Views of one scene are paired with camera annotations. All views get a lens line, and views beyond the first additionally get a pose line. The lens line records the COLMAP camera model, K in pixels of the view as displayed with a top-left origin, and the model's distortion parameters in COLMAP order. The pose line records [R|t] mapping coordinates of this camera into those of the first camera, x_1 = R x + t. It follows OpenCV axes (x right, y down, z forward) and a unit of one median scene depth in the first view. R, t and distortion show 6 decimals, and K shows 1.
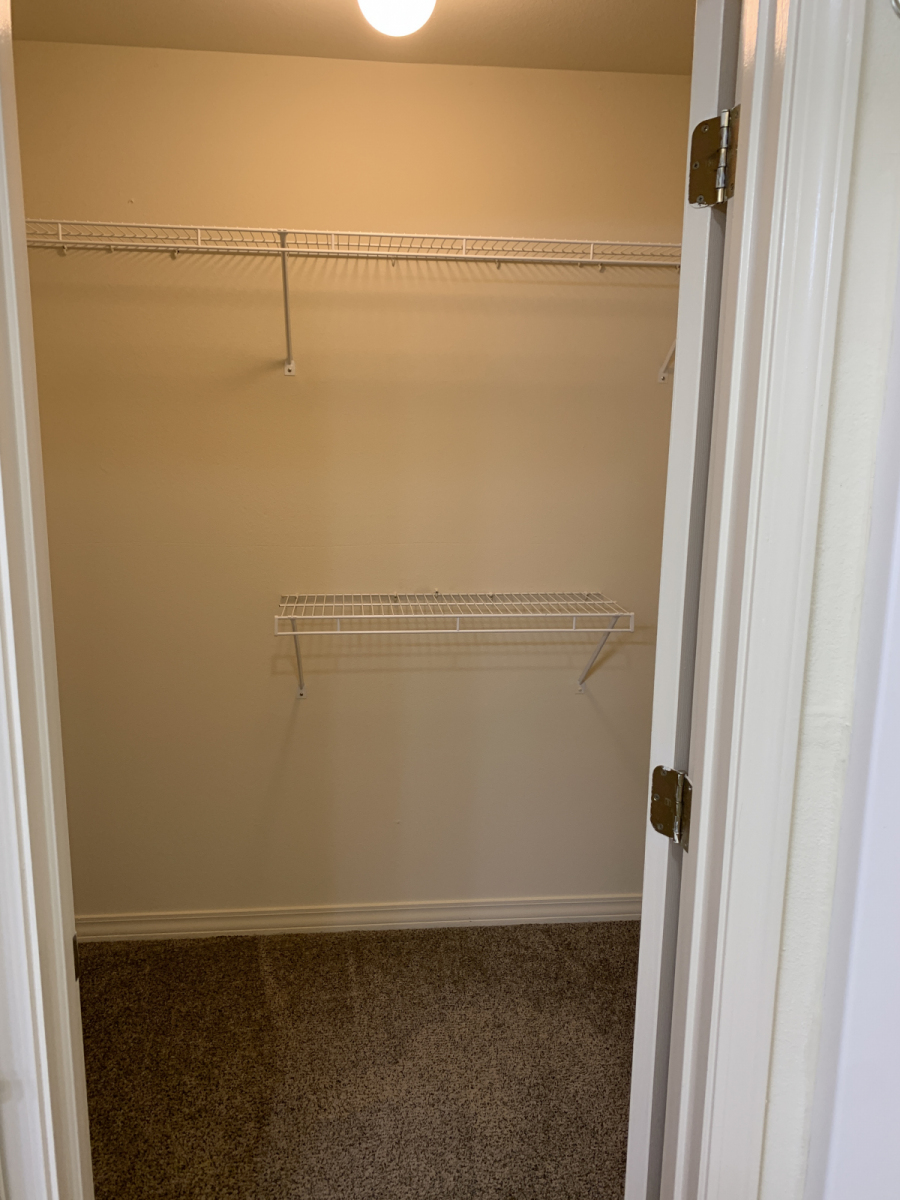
lens RADIAL K [[927.6, 0, 450.5], [0, 927.6, 598.5], [0, 0, 1]] dist [0.017226, -0.024505]
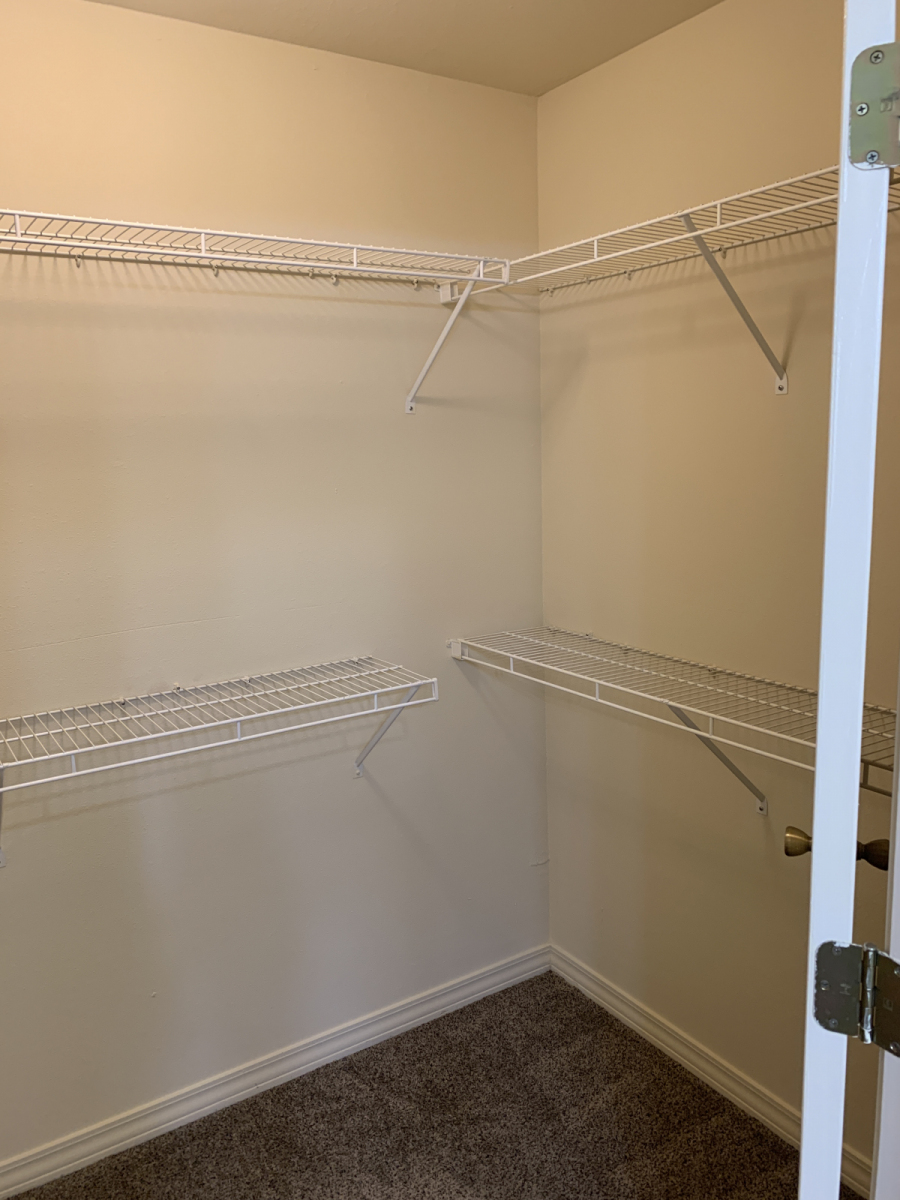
lens RADIAL K [[927.6, 0, 460.5], [0, 927.6, 589.7], [0, 0, 1]] dist [0.017226, -0.024505]
pose [[0.891706, -0.114234, 0.437963, -0.145238], [0.129826, 0.991520, -0.005709, -0.057099], [-0.433597, 0.061950, 0.898975, 0.212055]]
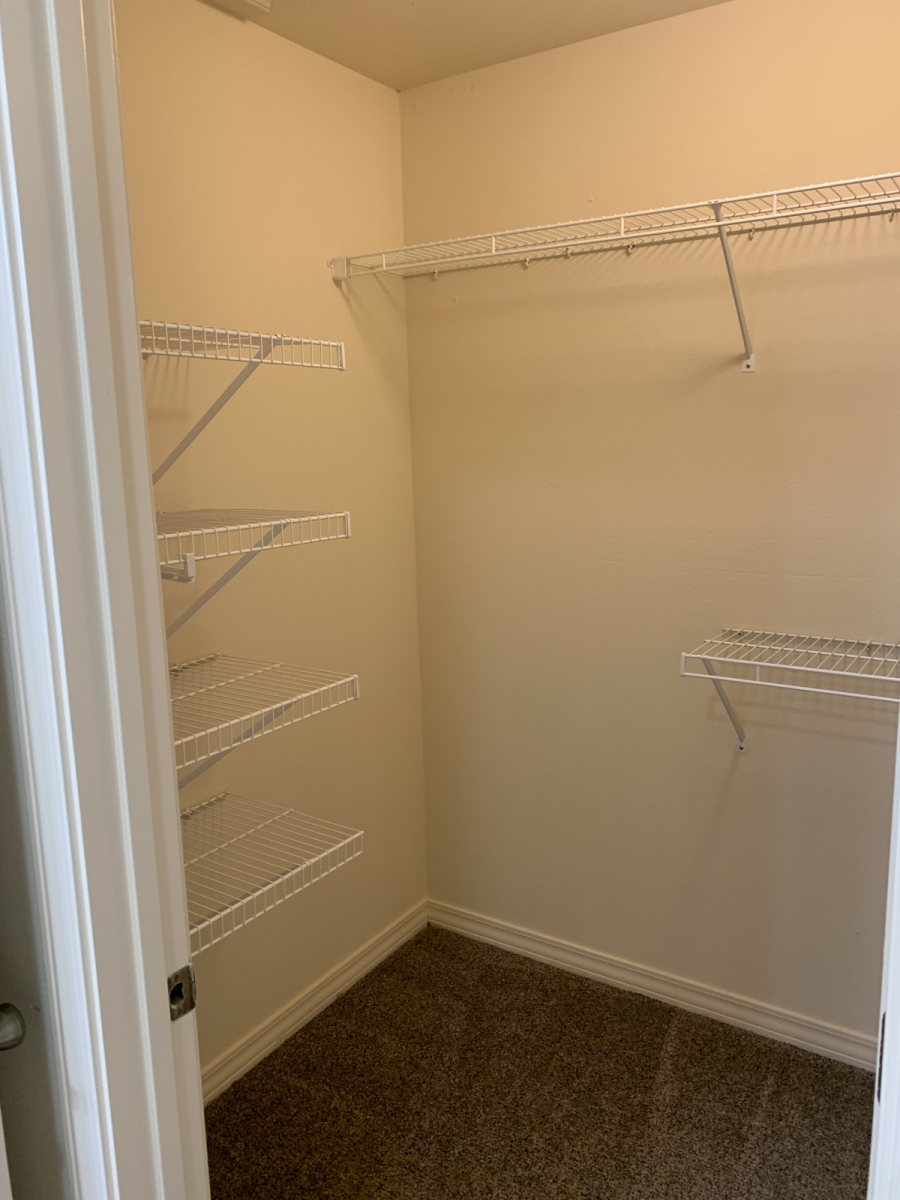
lens RADIAL K [[927.6, 0, 445.5], [0, 927.6, 596.9], [0, 0, 1]] dist [0.017226, -0.024505]
pose [[0.767928, 0.083675, -0.635047, 0.172190], [-0.089630, 0.995714, 0.022812, -0.031253], [0.634234, 0.039402, 0.772136, 0.180344]]
